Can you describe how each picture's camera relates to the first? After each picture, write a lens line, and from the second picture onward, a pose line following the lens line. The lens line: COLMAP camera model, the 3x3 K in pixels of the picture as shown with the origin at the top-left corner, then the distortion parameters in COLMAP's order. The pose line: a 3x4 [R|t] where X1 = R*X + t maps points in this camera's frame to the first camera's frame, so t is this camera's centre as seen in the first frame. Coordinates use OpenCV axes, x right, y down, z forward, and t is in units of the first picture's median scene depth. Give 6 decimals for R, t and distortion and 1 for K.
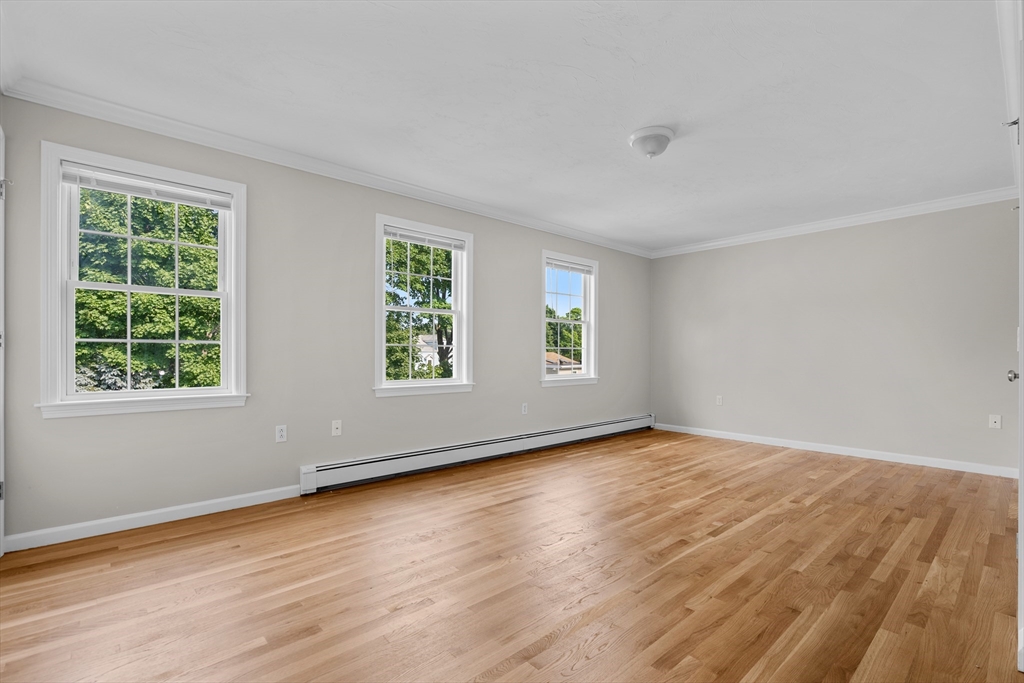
lens RADIAL K [[454.6, 0, 511.1], [0, 454.6, 357.4], [0, 0, 1]] dist [-0.003051, -0.000103]
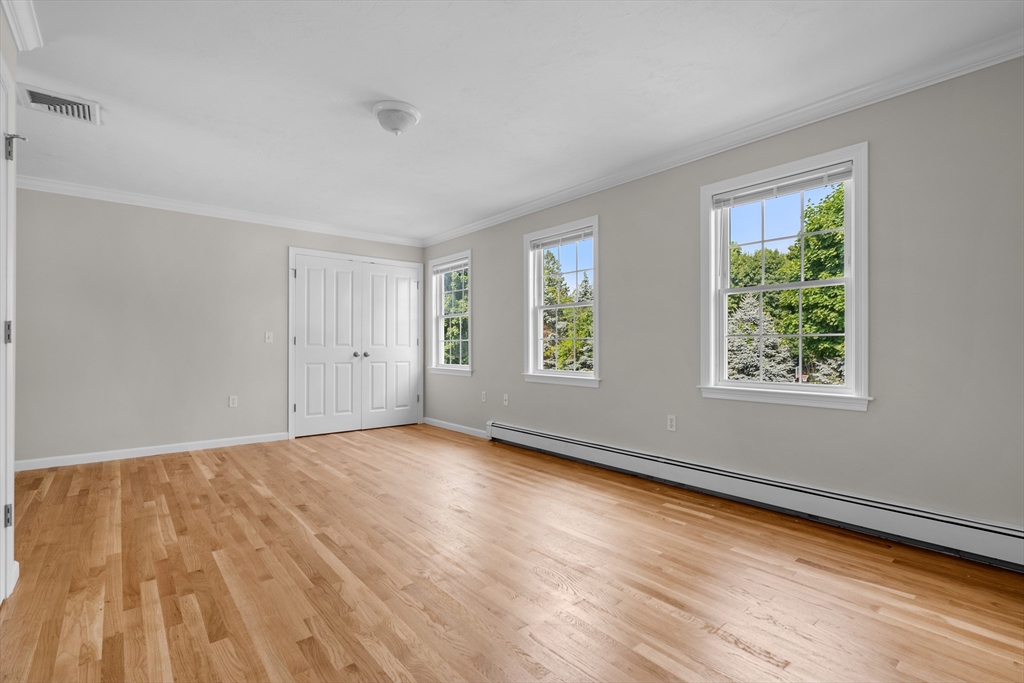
lens RADIAL K [[464.4, 0, 514.6], [0, 464.4, 344.1], [0, 0, 1]] dist [-0.003059, 0.000086]
pose [[-0.009578, -0.007296, -0.999928, 1.168981], [-0.008822, 0.999935, -0.007212, -0.005304], [0.999915, 0.008753, -0.009642, 1.167519]]
